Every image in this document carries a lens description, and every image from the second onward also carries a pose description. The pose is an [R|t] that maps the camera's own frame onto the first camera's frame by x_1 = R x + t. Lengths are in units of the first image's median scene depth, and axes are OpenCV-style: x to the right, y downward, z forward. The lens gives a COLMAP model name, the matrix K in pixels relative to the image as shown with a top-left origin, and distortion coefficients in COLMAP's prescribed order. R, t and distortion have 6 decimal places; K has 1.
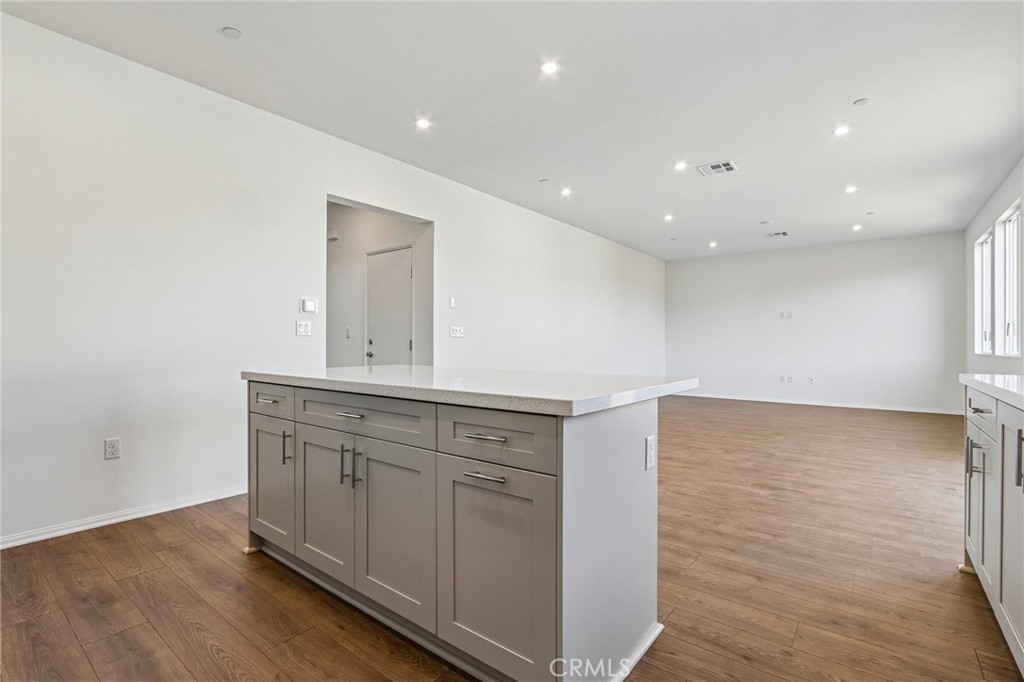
lens RADIAL K [[473.0, 0, 510.2], [0, 473.0, 344.6], [0, 0, 1]] dist [-0.014862, 0.001523]
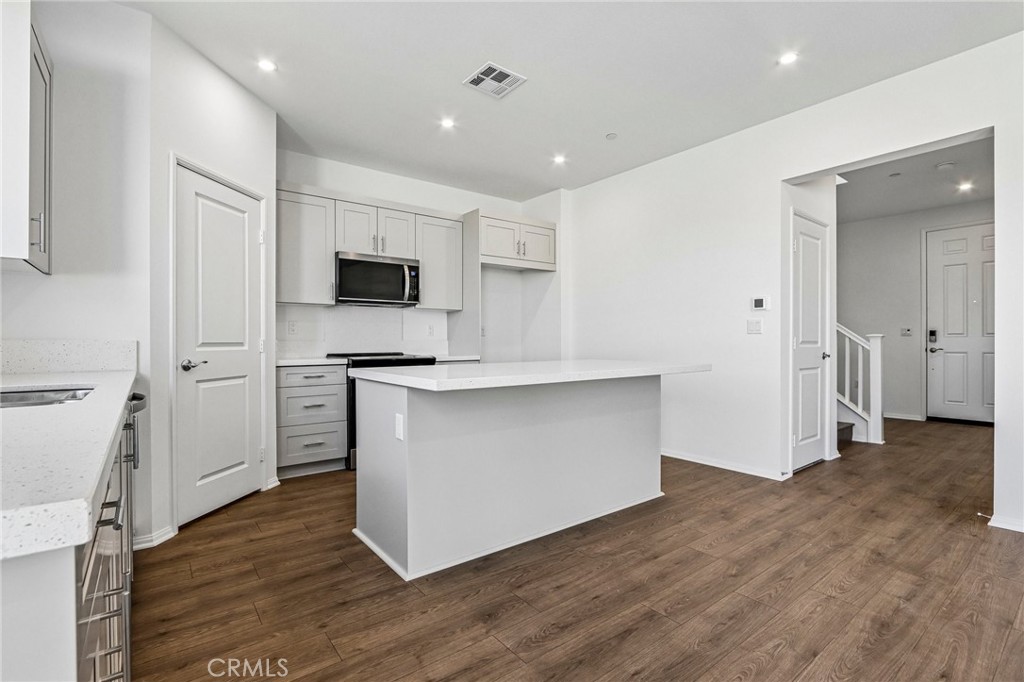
lens RADIAL K [[473.0, 0, 509.8], [0, 473.0, 342.3], [0, 0, 1]] dist [-0.014862, 0.001523]
pose [[-0.248642, 0.001492, -0.968594, 0.533016], [0.001886, 0.999998, 0.001056, -0.000428], [0.968594, -0.001564, -0.248644, 0.585435]]
